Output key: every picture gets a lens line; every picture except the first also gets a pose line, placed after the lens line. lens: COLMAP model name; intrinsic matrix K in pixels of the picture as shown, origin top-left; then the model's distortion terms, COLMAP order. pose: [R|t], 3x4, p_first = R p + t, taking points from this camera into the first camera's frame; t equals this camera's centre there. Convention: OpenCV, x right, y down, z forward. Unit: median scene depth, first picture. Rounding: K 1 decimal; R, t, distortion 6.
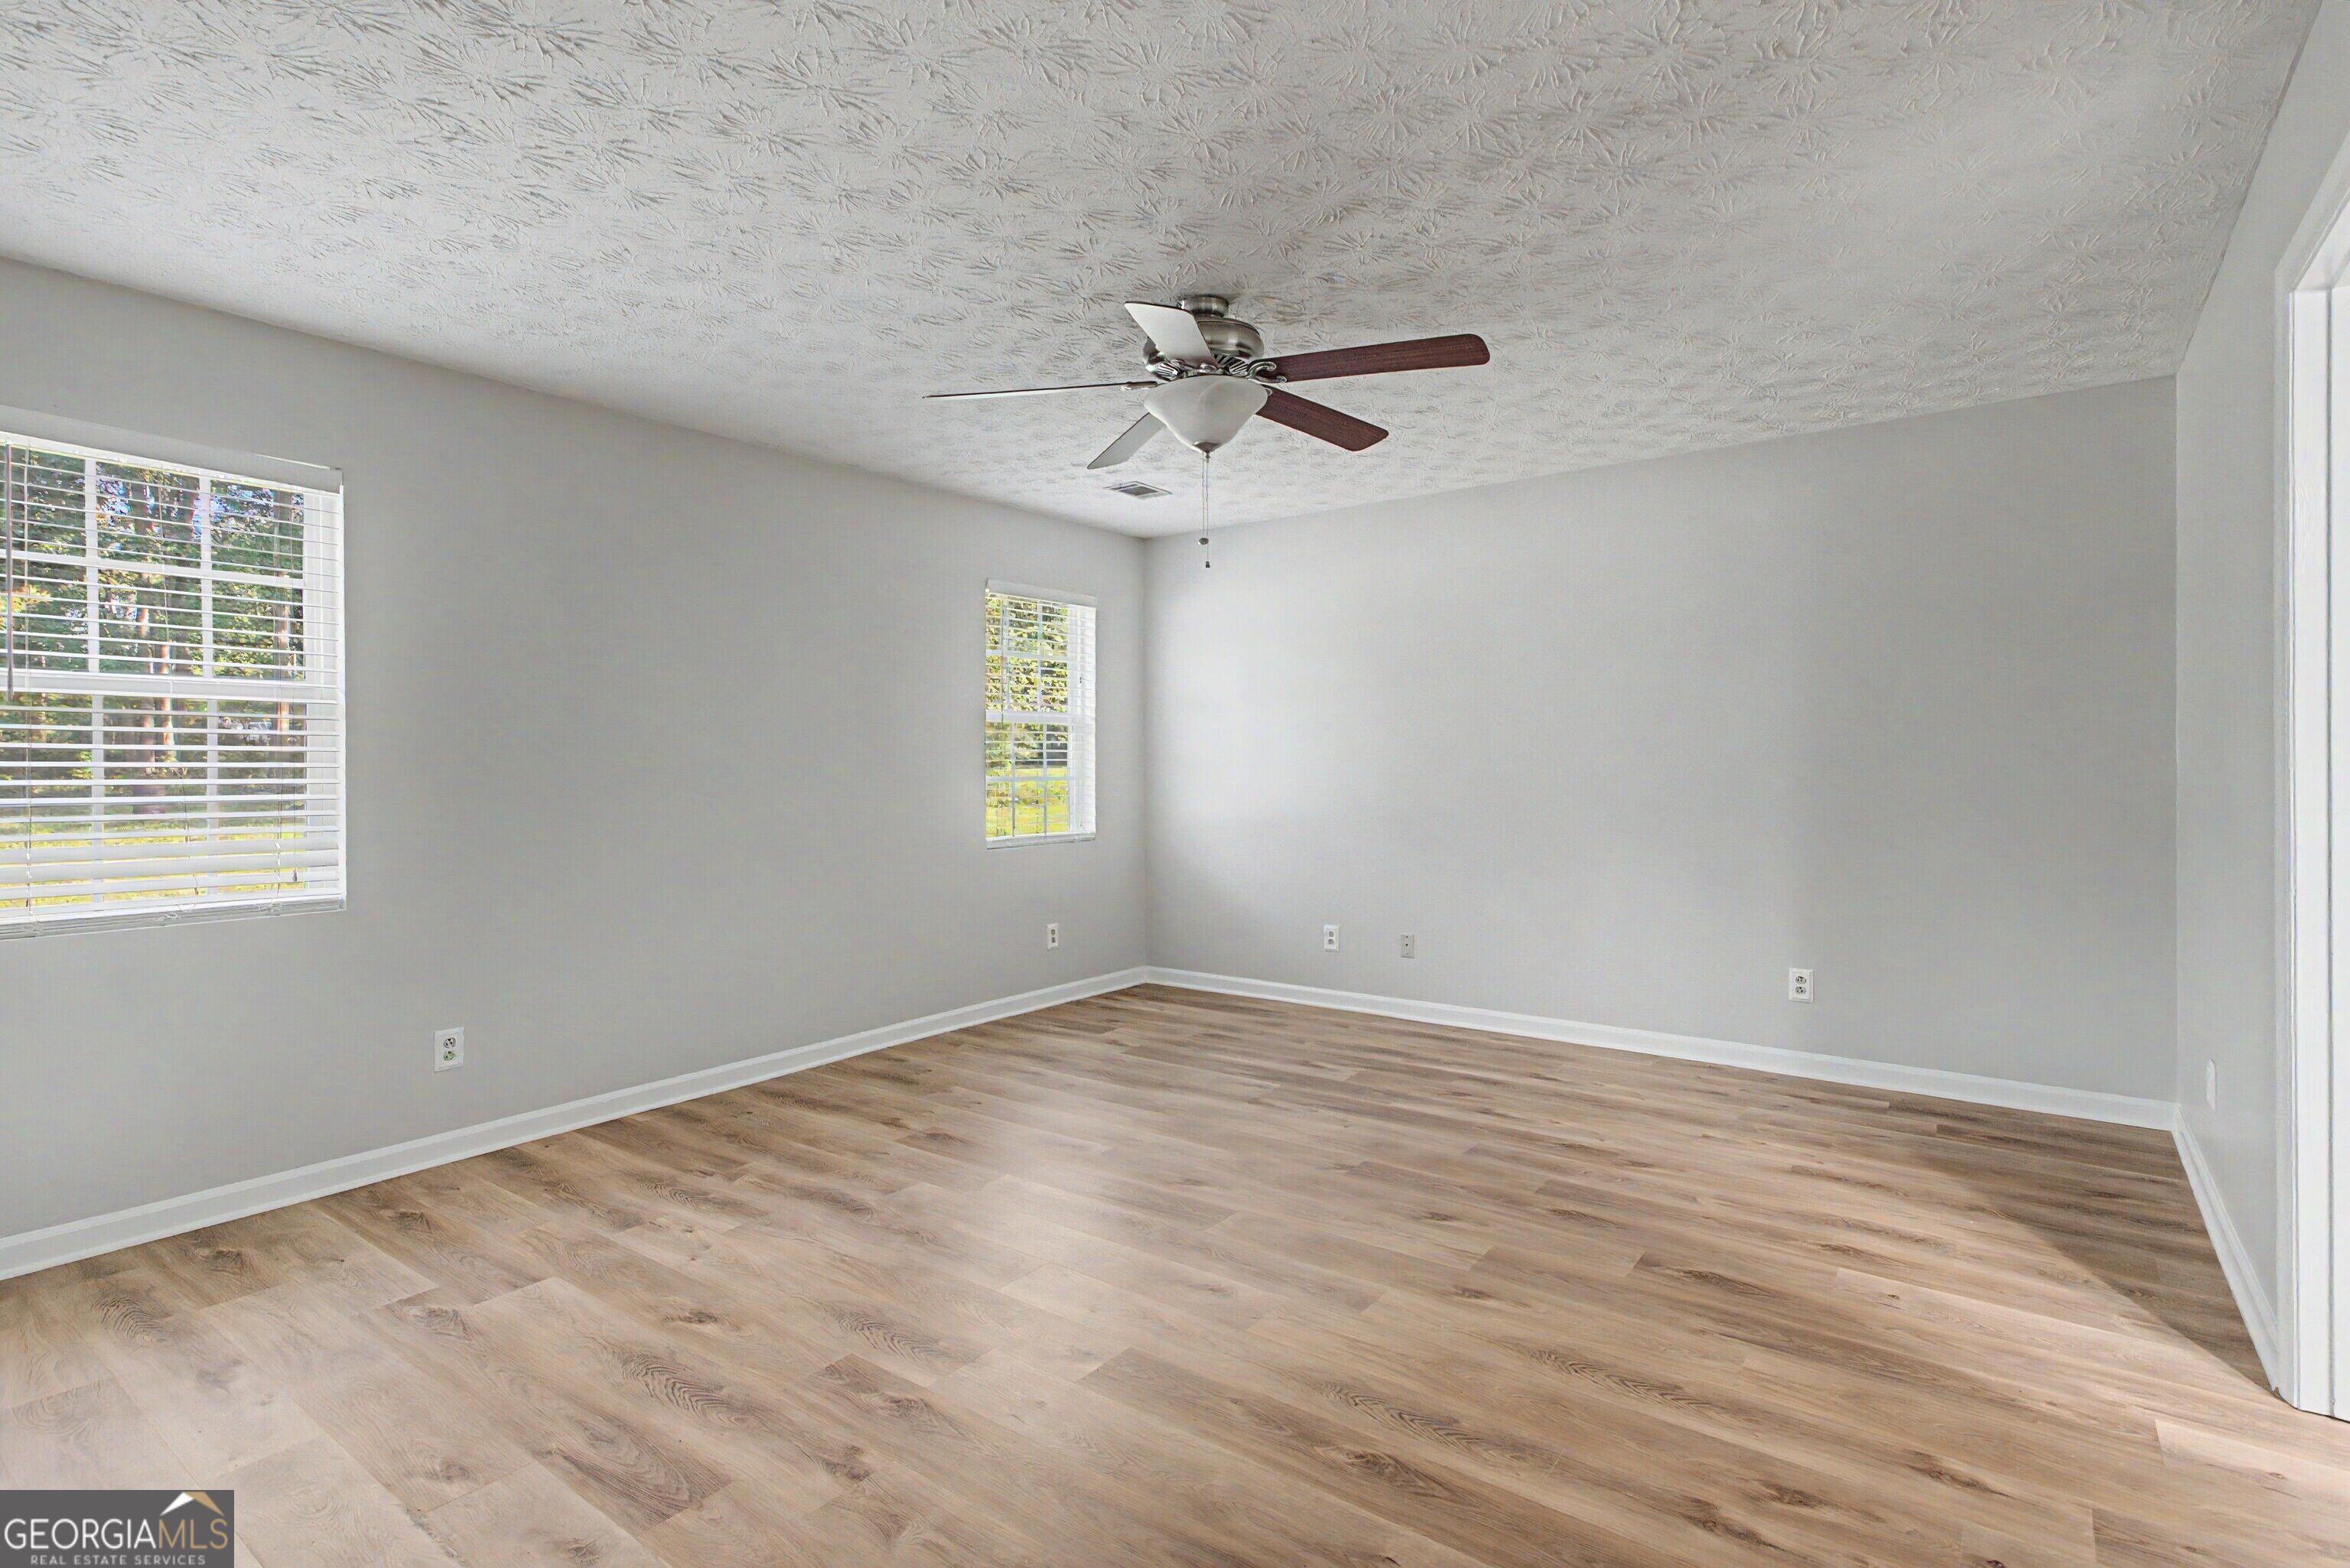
lens RADIAL K [[1107.5, 0, 1171.2], [0, 1107.5, 782.1], [0, 0, 1]] dist [0.008425, -0.002452]
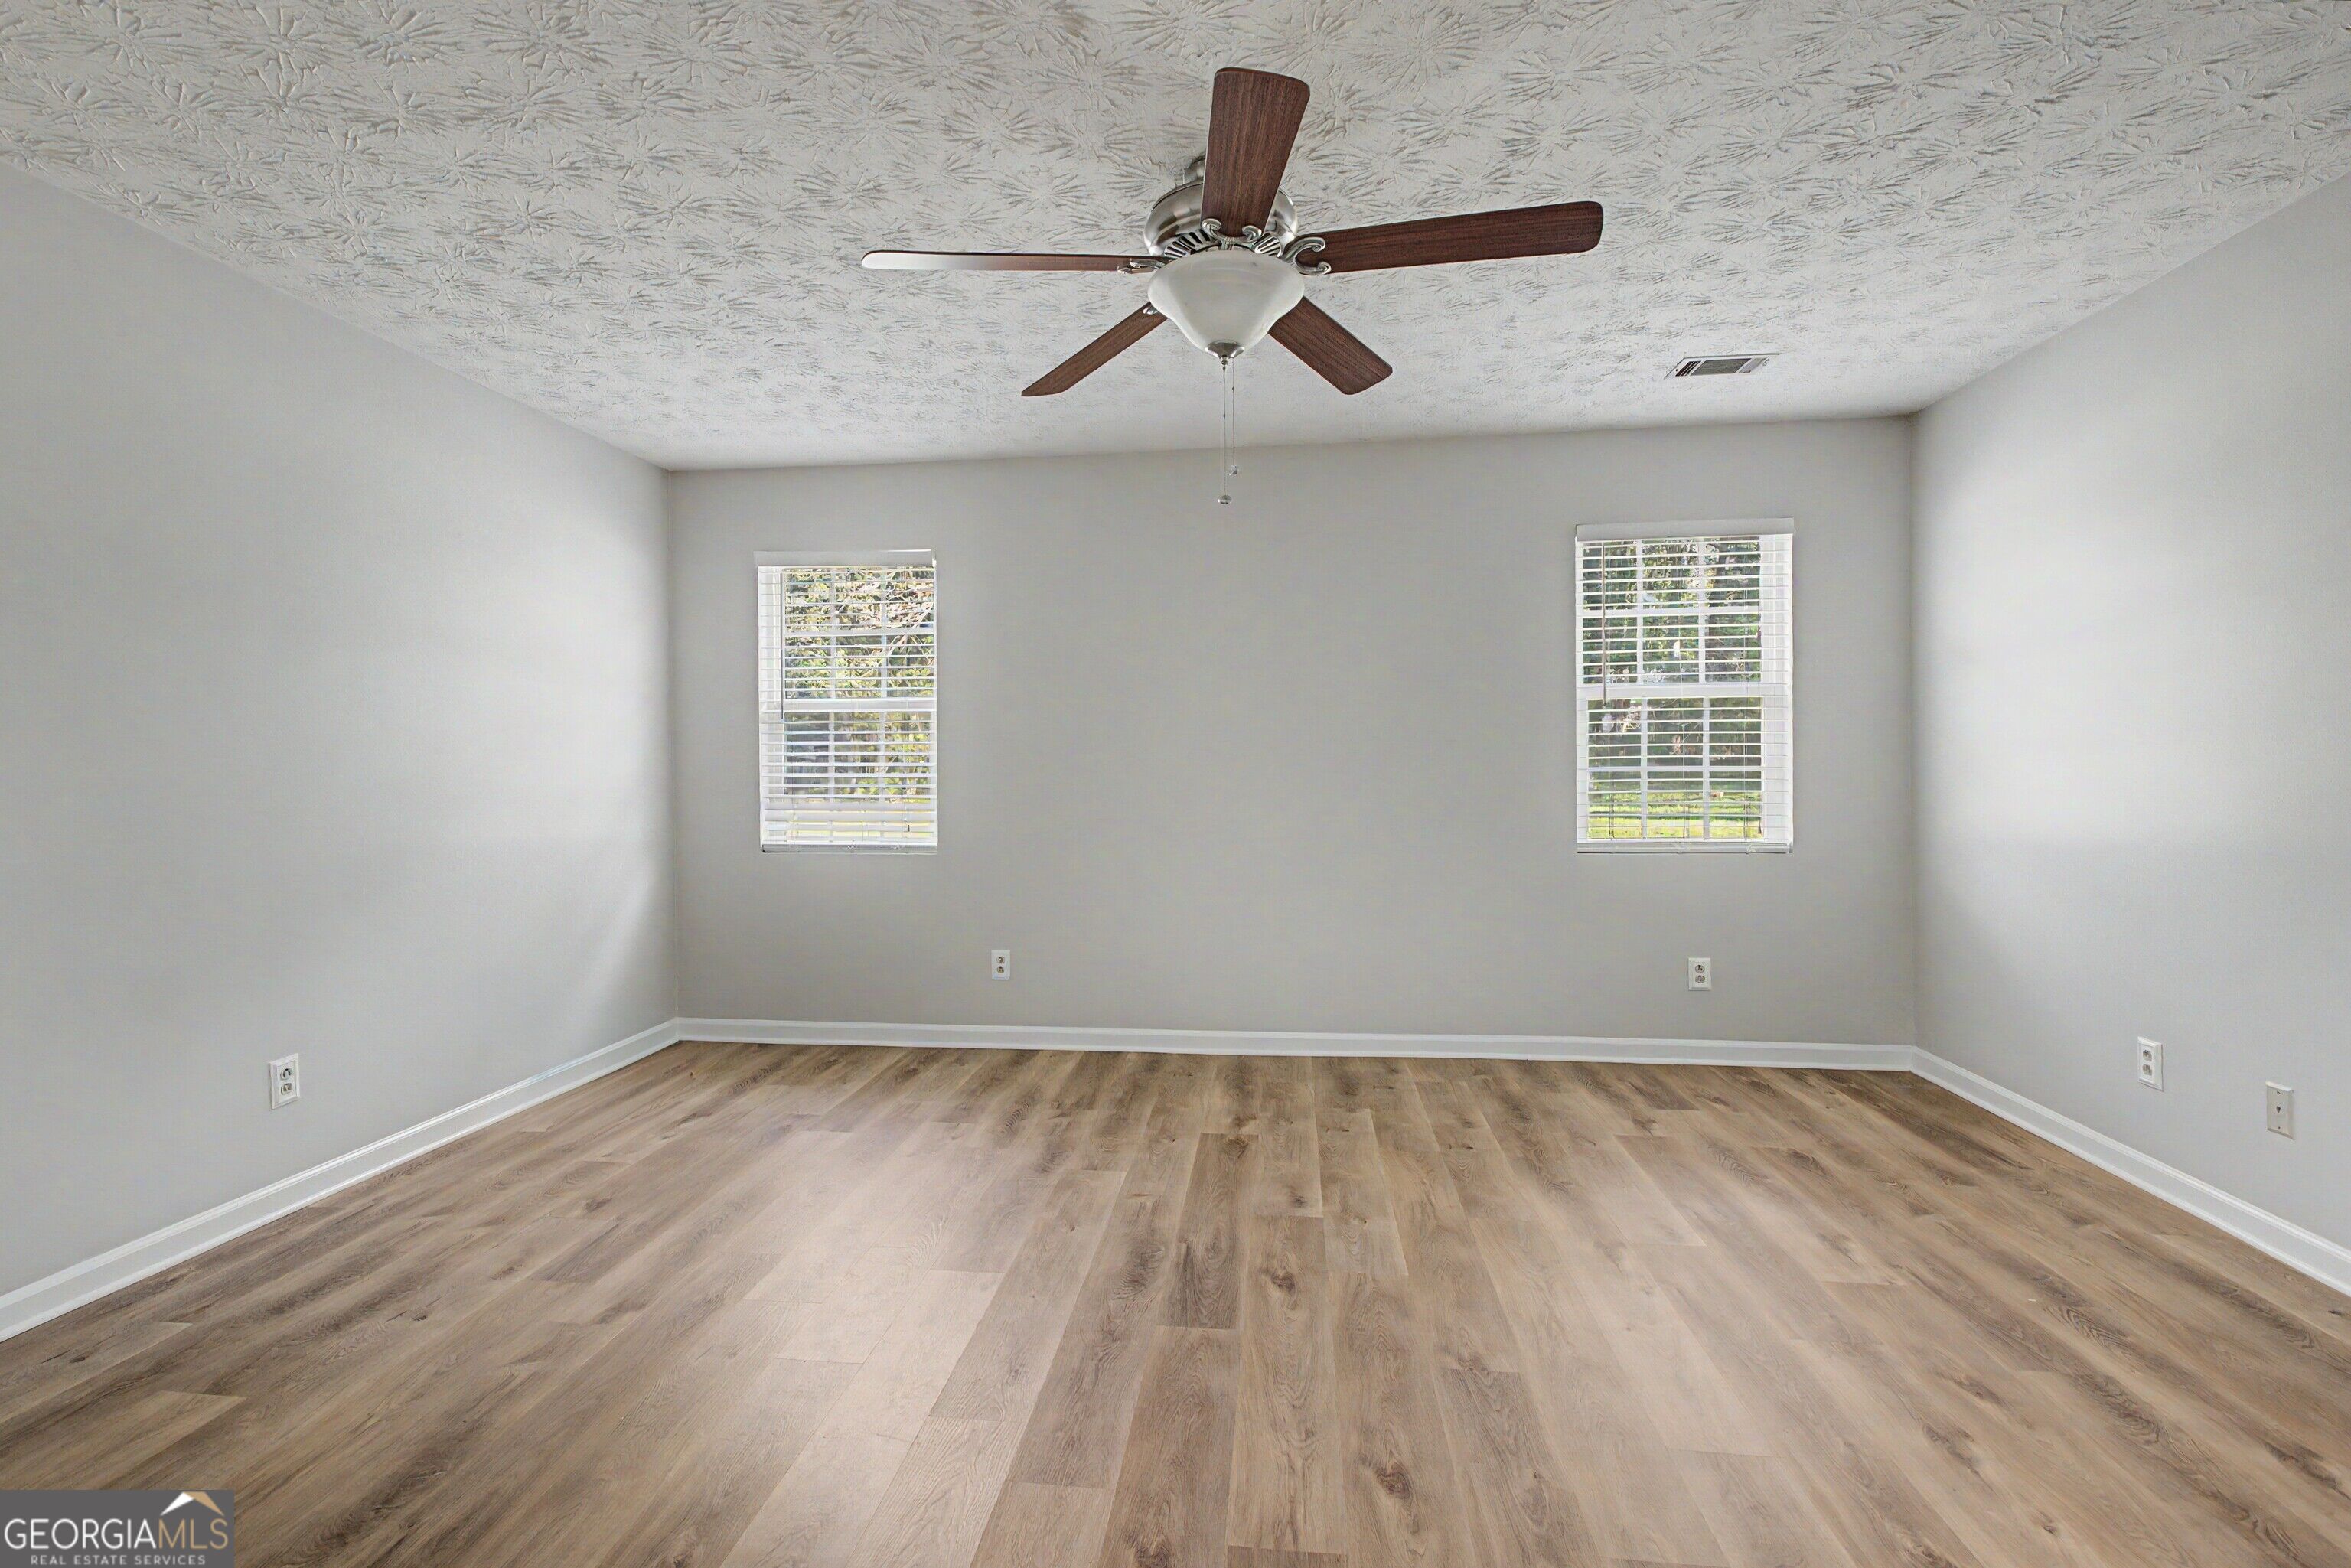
lens RADIAL K [[1108.0, 0, 1179.6], [0, 1108.0, 770.0], [0, 0, 1]] dist [0.008425, -0.002452]
pose [[0.506068, 0.008472, -0.862452, 0.656982], [-0.009695, 0.999944, 0.004133, -0.003759], [0.862439, 0.006270, 0.506122, 0.539106]]
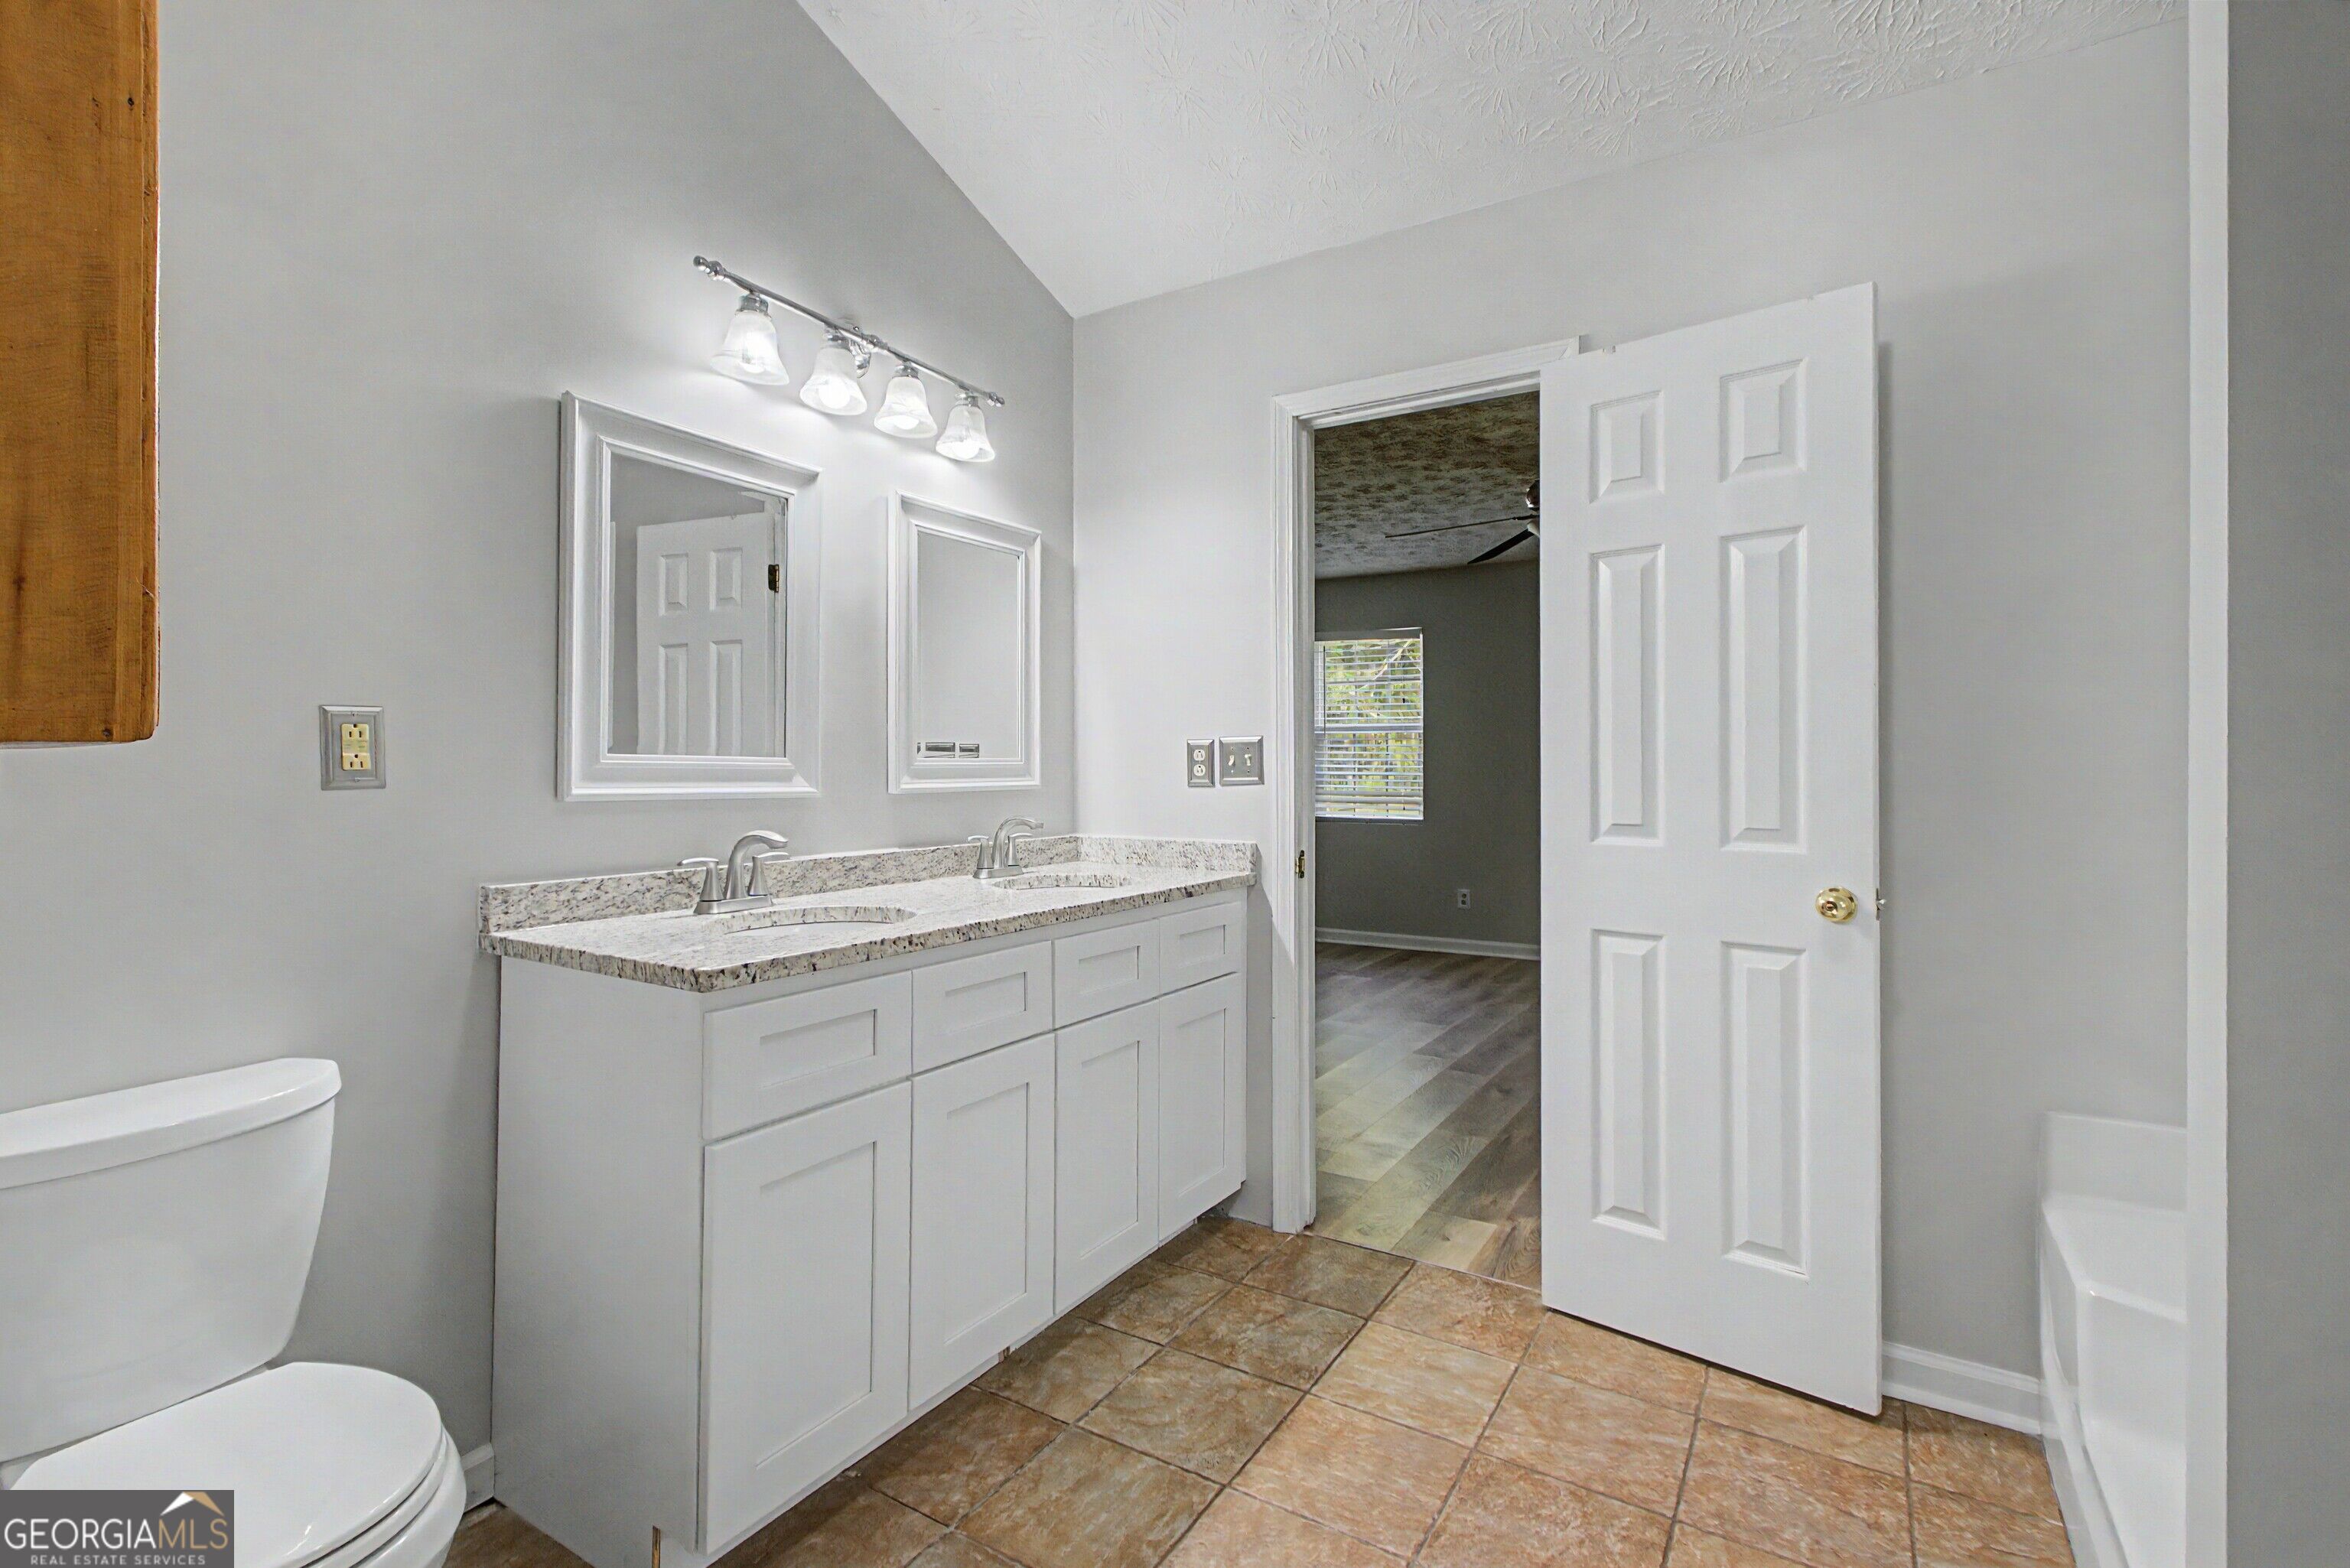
lens RADIAL K [[1107.5, 0, 1163.3], [0, 1107.5, 766.8], [0, 0, 1]] dist [0.008425, -0.002452]
pose [[0.079773, 0.013797, -0.996718, 1.426454], [-0.012028, 0.999845, 0.012878, -0.021111], [0.996740, 0.010961, 0.079927, 0.303174]]
